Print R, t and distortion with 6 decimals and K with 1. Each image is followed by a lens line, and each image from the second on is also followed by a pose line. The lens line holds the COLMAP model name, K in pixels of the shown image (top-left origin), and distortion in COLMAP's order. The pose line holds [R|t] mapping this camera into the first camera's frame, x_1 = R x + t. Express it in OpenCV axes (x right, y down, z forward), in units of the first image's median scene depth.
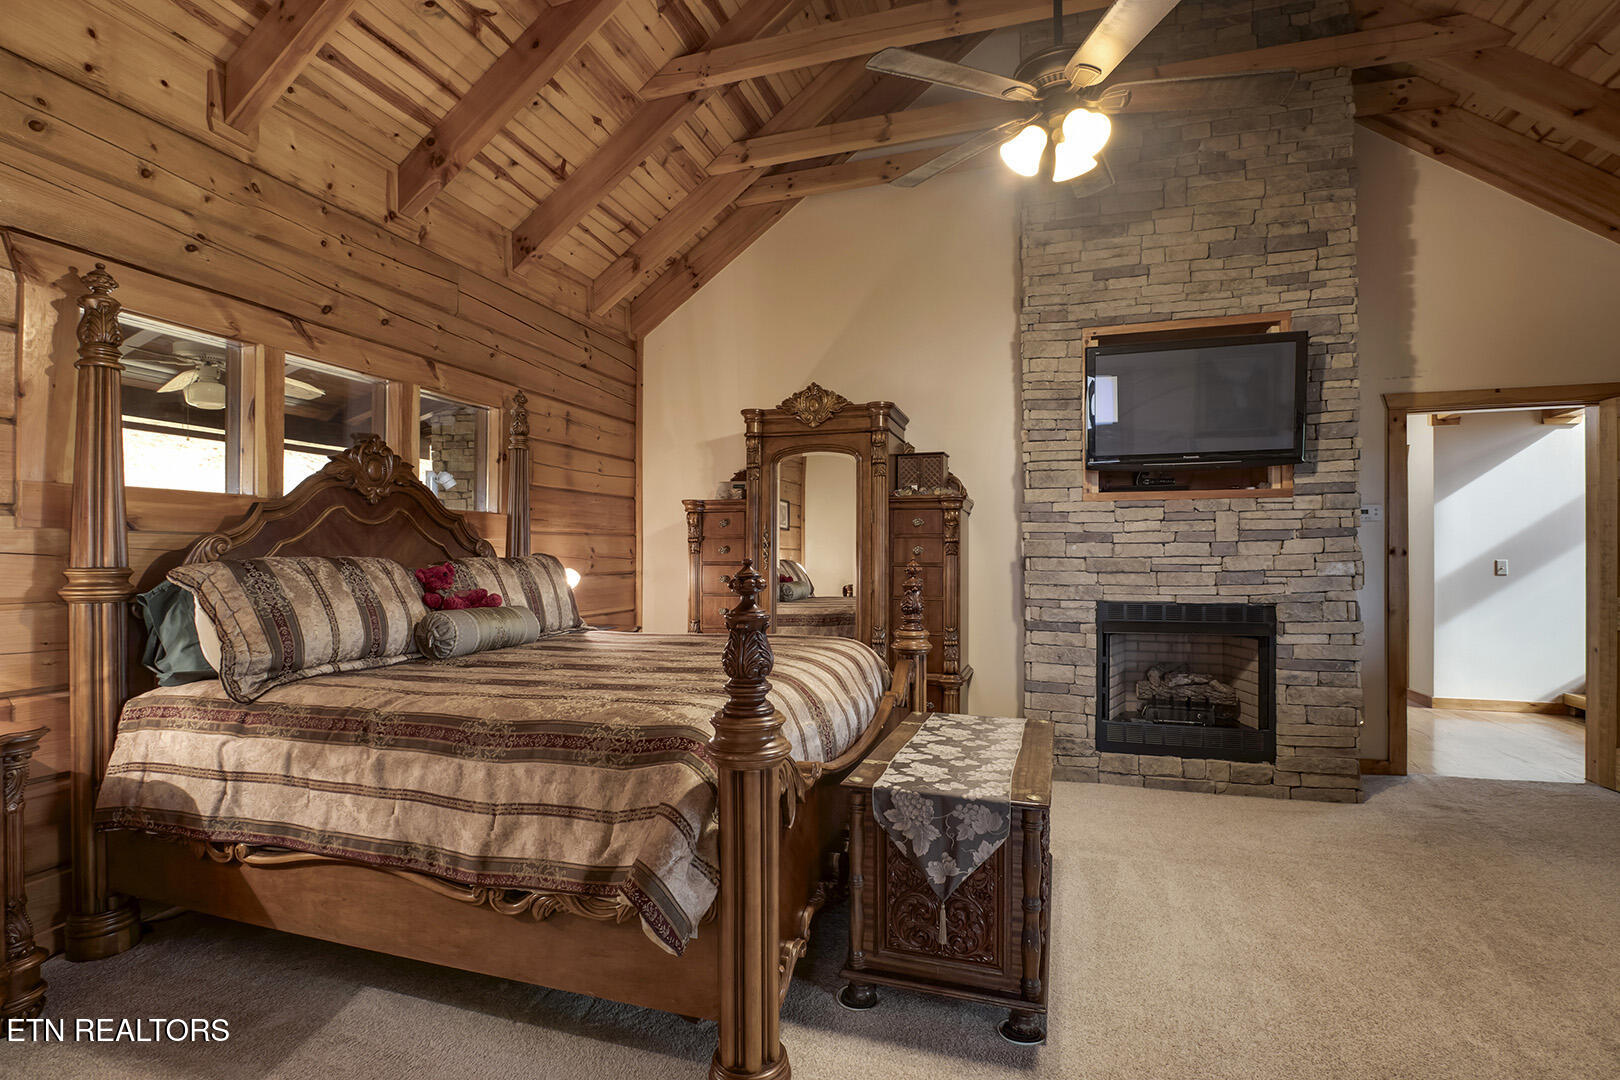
lens RADIAL K [[757.3, 0, 812.4], [0, 757.3, 553.1], [0, 0, 1]] dist [-0.037802, 0.011900]
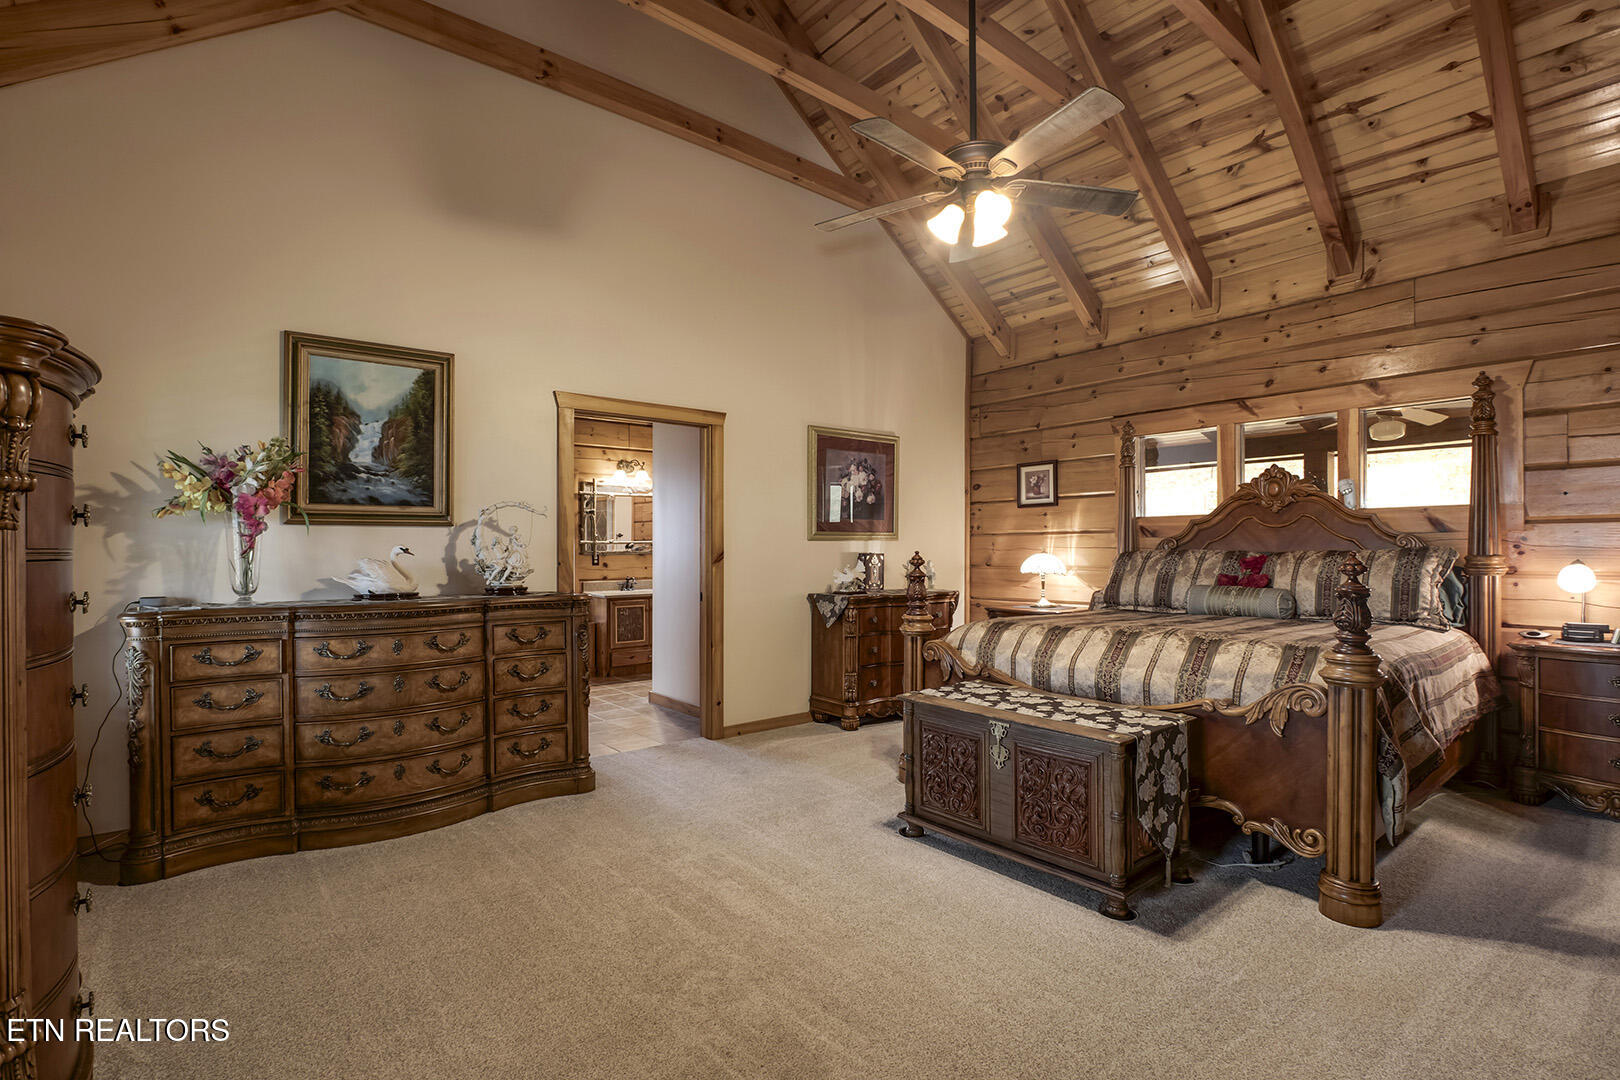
lens RADIAL K [[757.3, 0, 812.4], [0, 757.3, 553.1], [0, 0, 1]] dist [-0.037802, 0.011900]
pose [[-0.532892, 0.002965, -0.846178, 1.045349], [0.003583, 0.999993, 0.001247, 0.006321], [0.846176, -0.002367, -0.532899, 0.977558]]
